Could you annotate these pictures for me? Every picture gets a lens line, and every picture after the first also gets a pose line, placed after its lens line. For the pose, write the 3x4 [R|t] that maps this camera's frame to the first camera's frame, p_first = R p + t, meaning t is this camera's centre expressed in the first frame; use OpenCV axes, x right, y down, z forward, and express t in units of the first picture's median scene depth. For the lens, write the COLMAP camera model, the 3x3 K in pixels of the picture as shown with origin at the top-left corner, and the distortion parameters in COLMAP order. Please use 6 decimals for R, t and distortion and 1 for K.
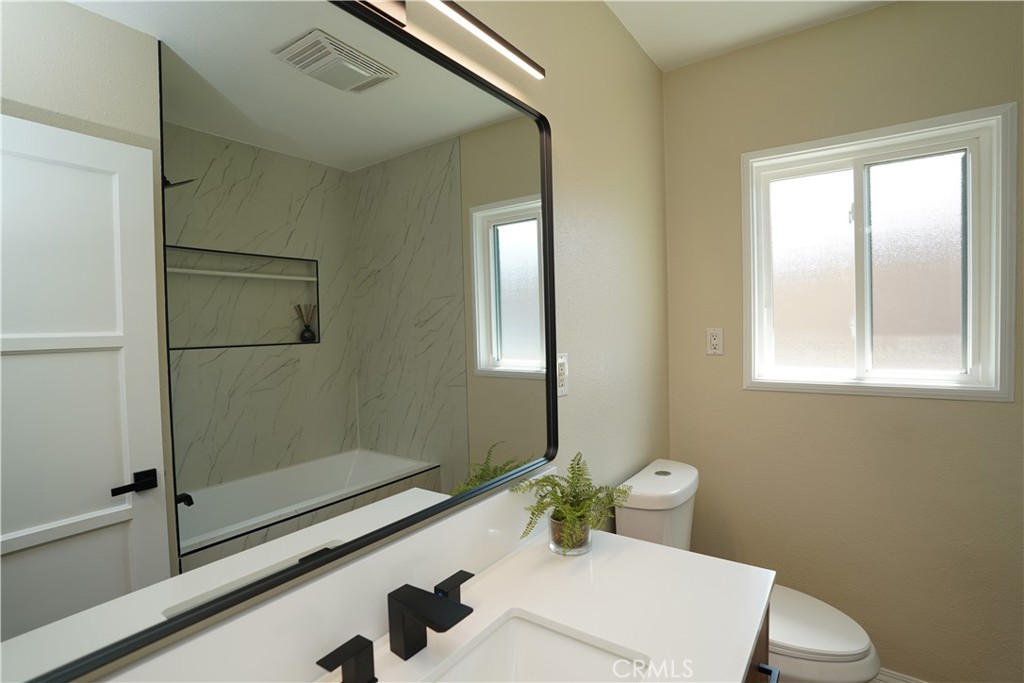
lens RADIAL K [[498.8, 0, 512.0], [0, 498.8, 341.5], [0, 0, 1]] dist [-0.000271, -0.000202]
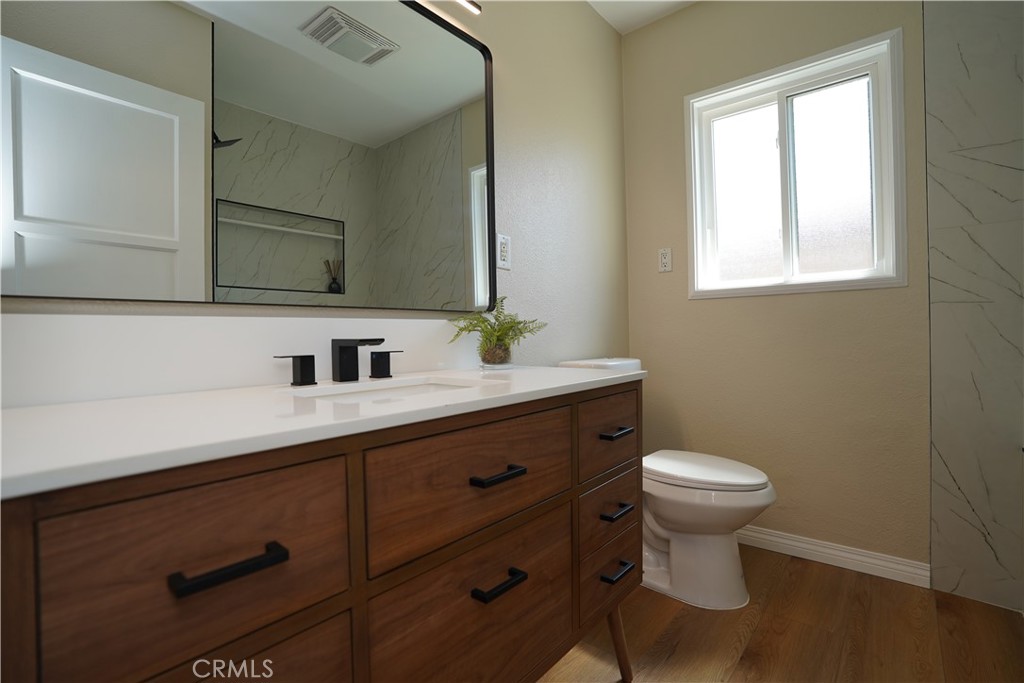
lens RADIAL K [[485.7, 0, 507.7], [0, 485.7, 330.3], [0, 0, 1]] dist [-0.001385, 0.000404]
pose [[0.996121, 0.004318, -0.087891, 0.108060], [-0.007696, 0.999243, -0.038139, 0.153336], [0.087660, 0.038668, 0.995400, -0.101403]]
